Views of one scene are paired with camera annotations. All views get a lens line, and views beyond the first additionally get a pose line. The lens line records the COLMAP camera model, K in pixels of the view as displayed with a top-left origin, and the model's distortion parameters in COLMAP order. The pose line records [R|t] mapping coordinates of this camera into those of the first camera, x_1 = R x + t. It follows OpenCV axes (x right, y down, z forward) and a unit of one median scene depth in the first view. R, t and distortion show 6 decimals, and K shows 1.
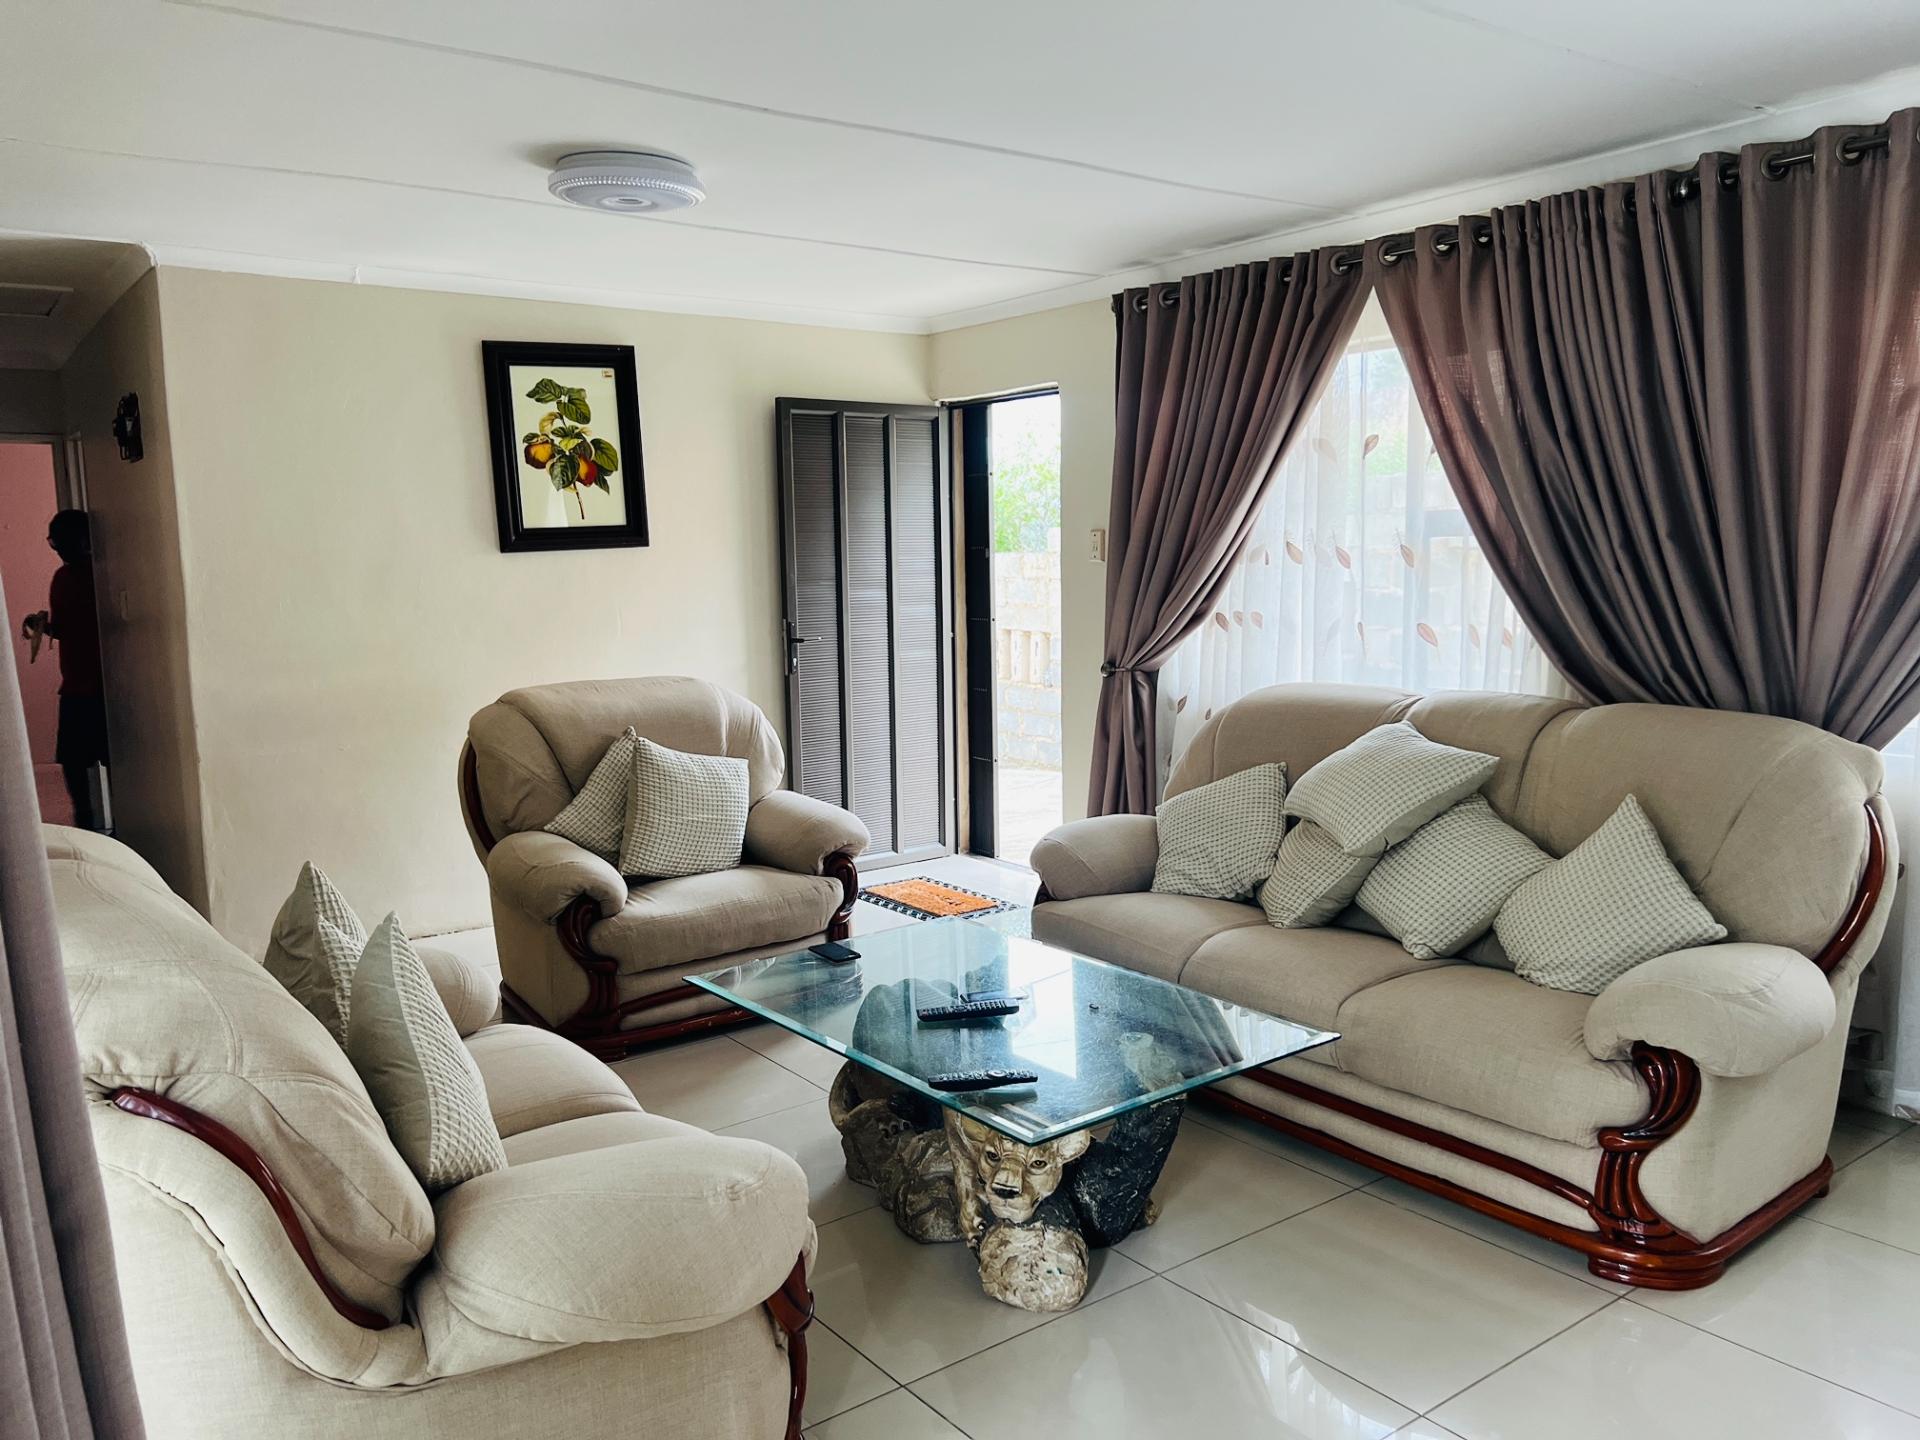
lens RADIAL K [[1440.5, 0, 959.0], [0, 1440.5, 733.7], [0, 0, 1]] dist [0.059641, -0.070449]
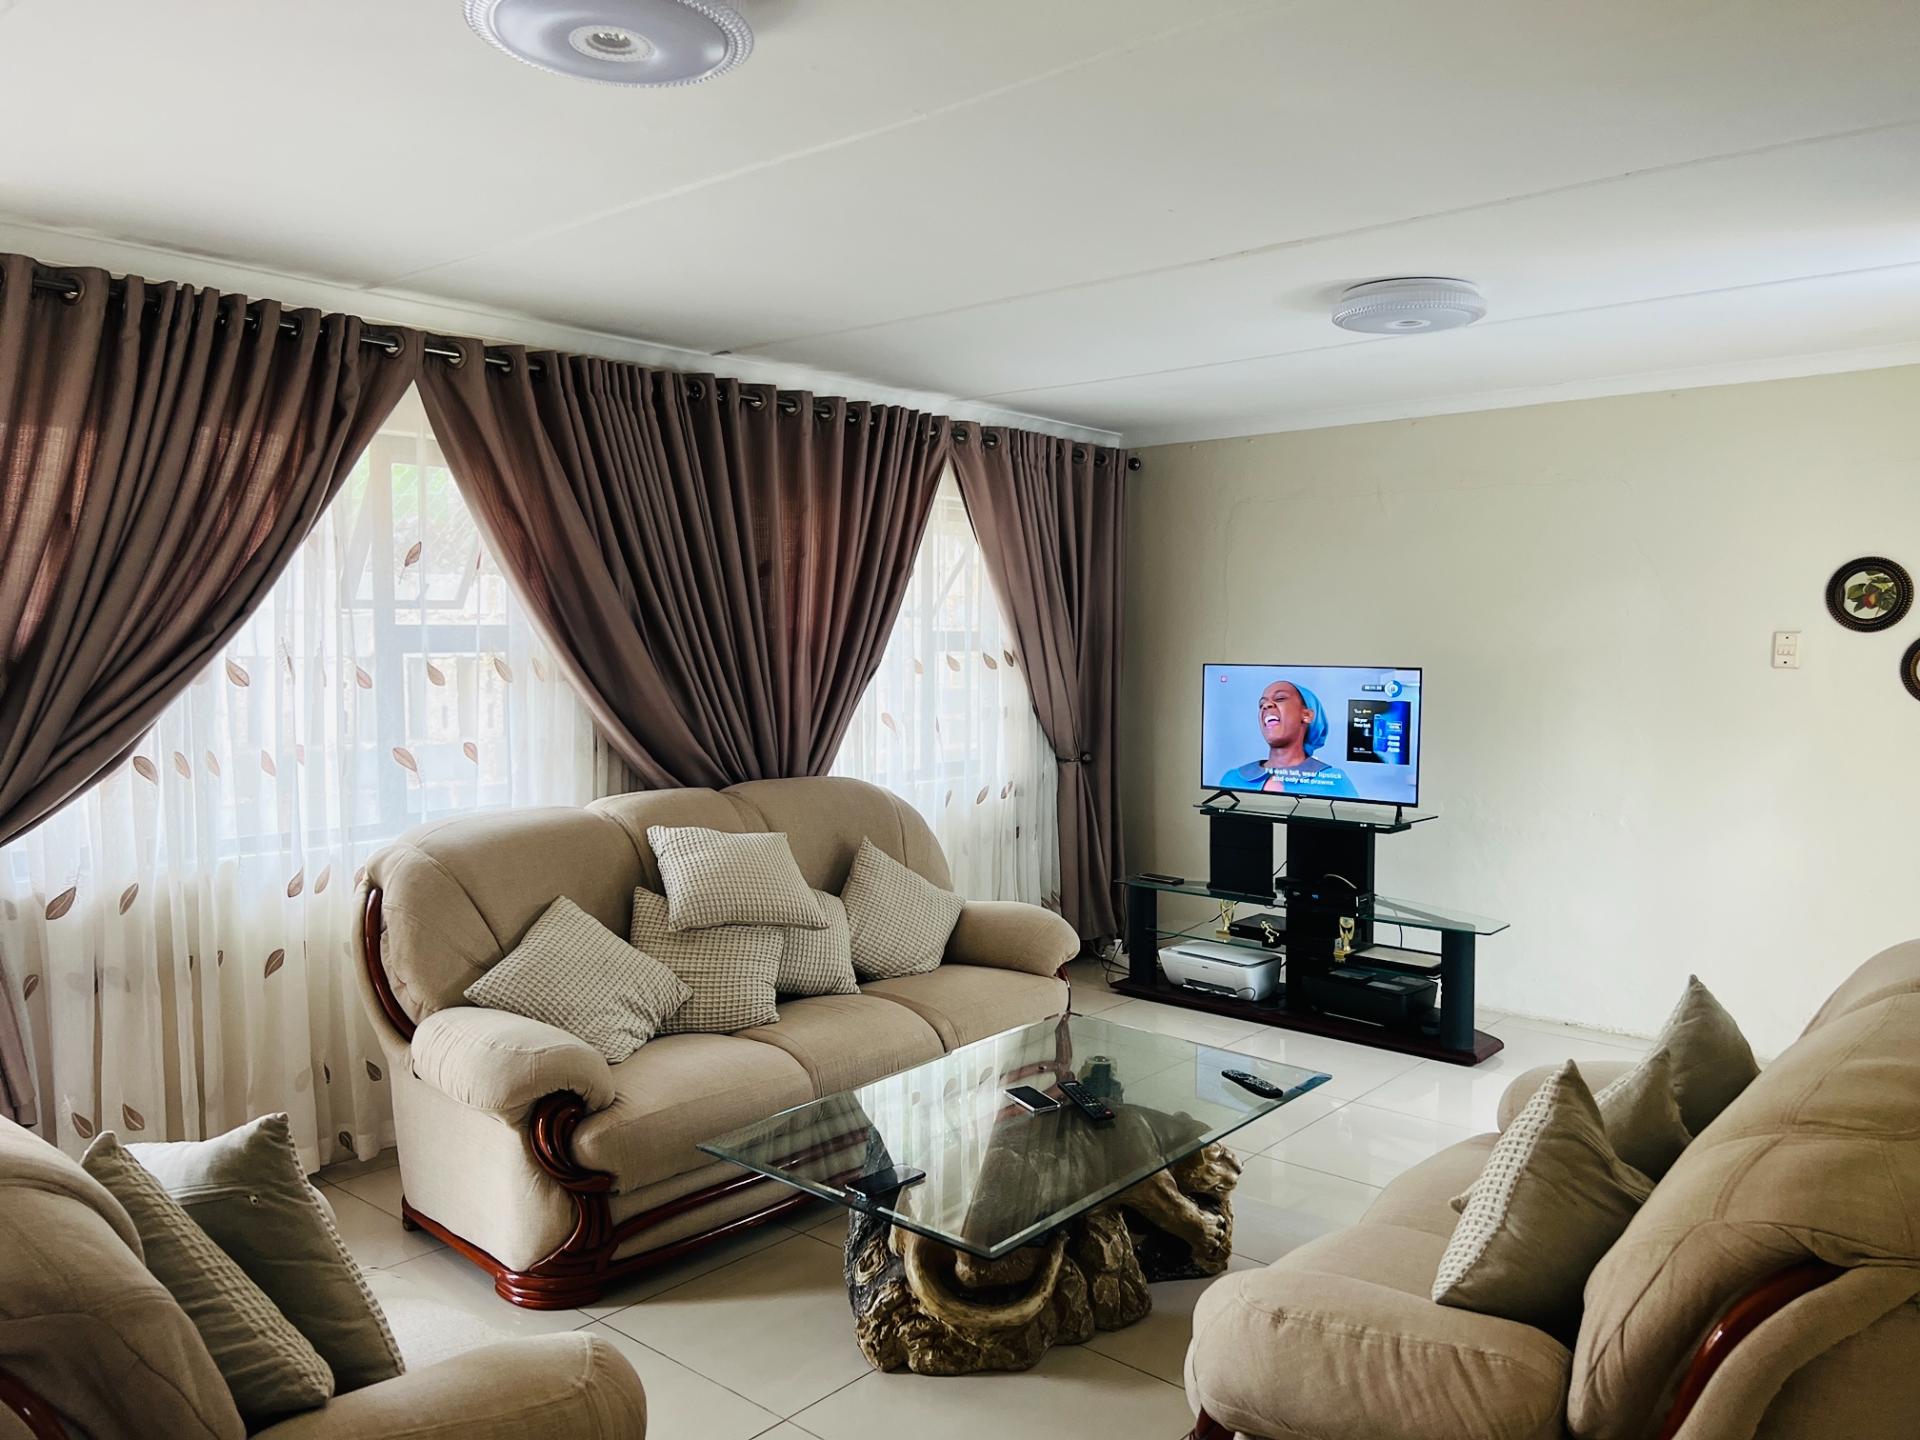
lens RADIAL K [[1440.5, 0, 965.5], [0, 1440.5, 737.2], [0, 0, 1]] dist [0.059641, -0.070449]
pose [[-0.205826, -0.050243, 0.977298, -0.702204], [0.136049, 0.987514, 0.079421, -0.114276], [-0.969085, 0.149308, -0.196420, 0.893202]]
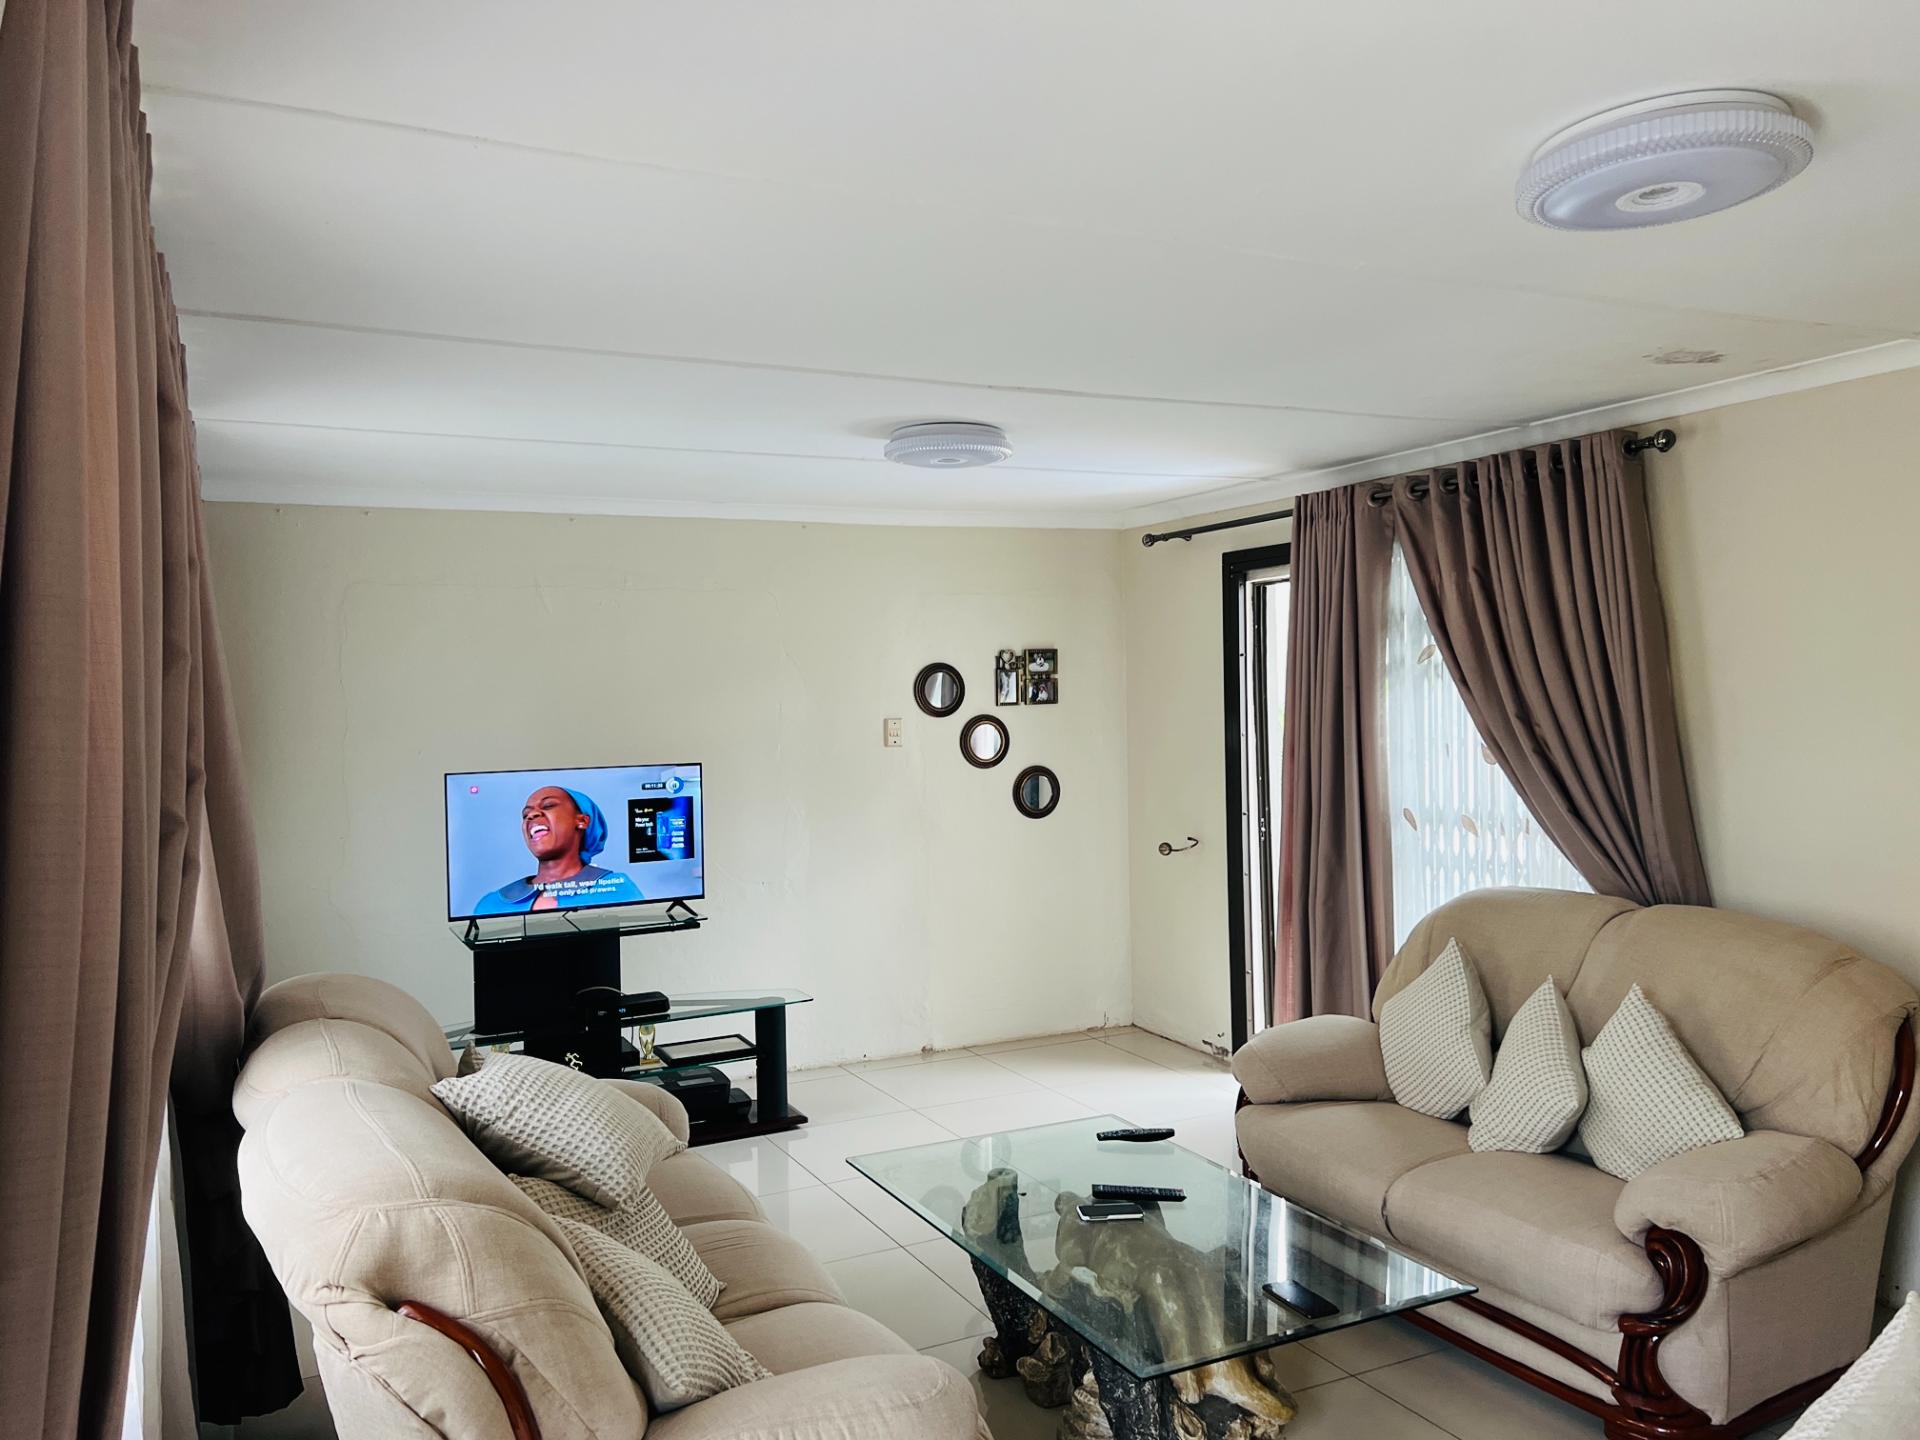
lens RADIAL K [[1440.5, 0, 963.9], [0, 1440.5, 708.4], [0, 0, 1]] dist [0.059641, -0.070449]
pose [[-0.986094, 0.043581, 0.160374, -0.020317], [0.066884, 0.987473, 0.142910, -0.232951], [-0.152137, 0.151649, -0.976656, 1.454731]]
